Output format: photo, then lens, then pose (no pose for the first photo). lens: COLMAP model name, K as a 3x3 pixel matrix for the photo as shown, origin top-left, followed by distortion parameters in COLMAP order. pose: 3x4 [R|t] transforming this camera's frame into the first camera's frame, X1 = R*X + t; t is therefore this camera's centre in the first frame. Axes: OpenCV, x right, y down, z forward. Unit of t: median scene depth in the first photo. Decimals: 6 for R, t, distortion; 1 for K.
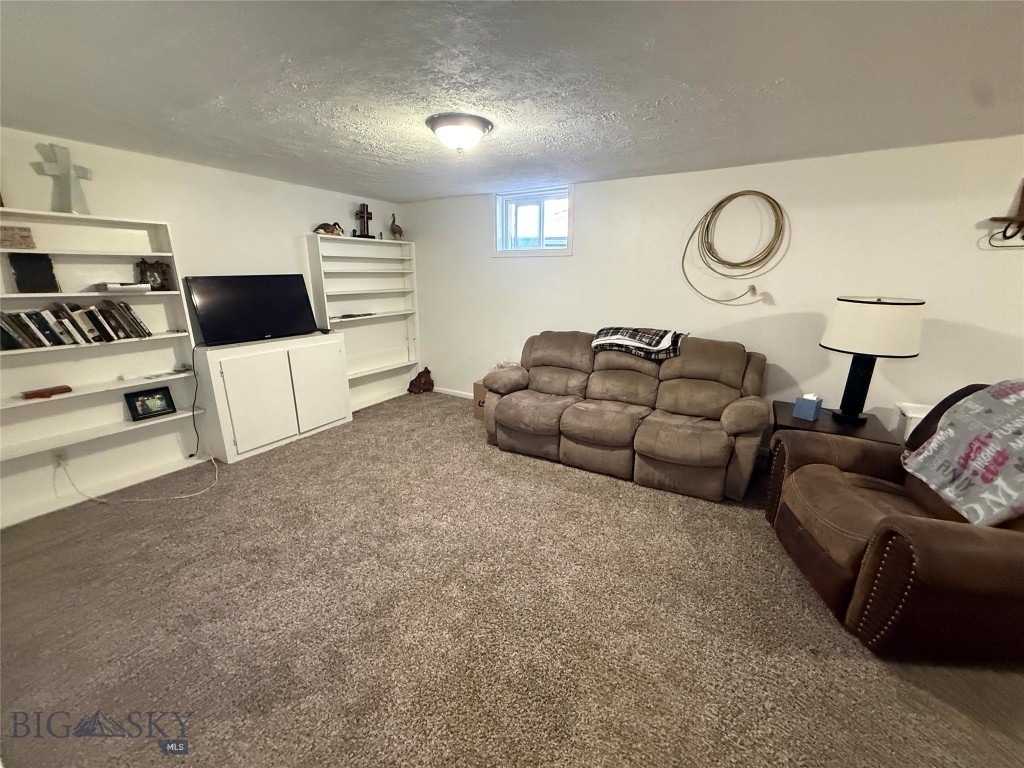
lens RADIAL K [[406.6, 0, 512.0], [0, 406.6, 384.0], [0, 0, 1]] dist [-0.001855, -0.000473]
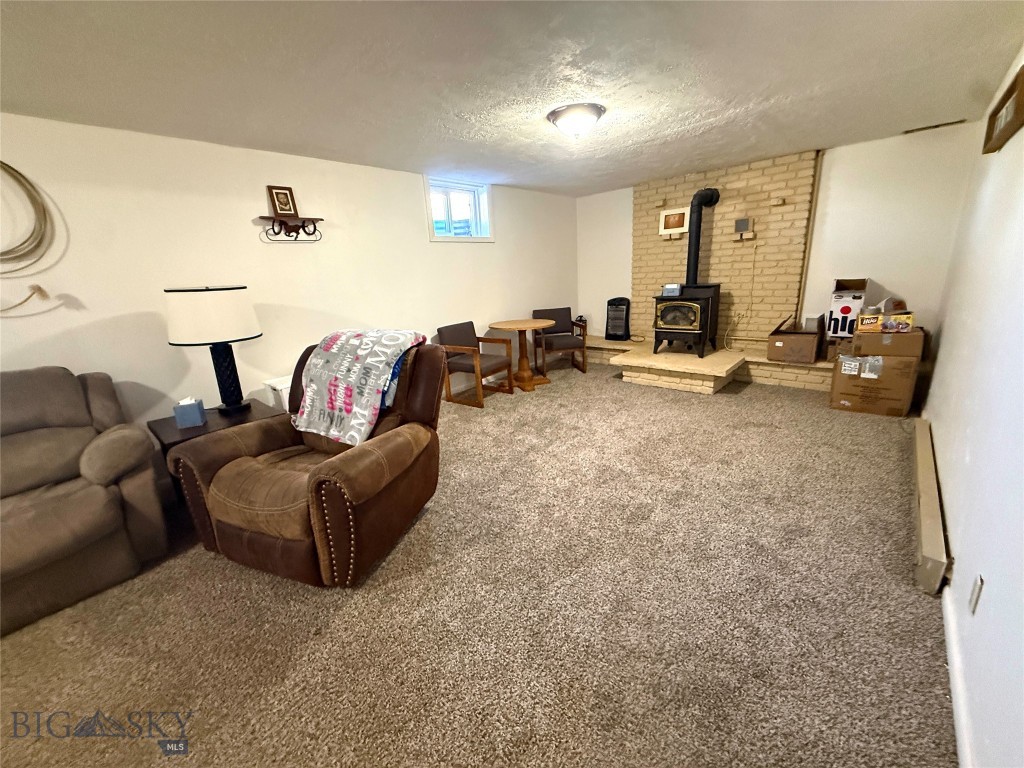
lens RADIAL K [[406.6, 0, 512.0], [0, 406.6, 384.0], [0, 0, 1]] dist [-0.001855, -0.000473]
pose [[0.198550, -0.279711, 0.939329, 0.069046], [0.308938, 0.927413, 0.210861, 0.036393], [-0.930126, 0.248329, 0.270551, 0.118425]]
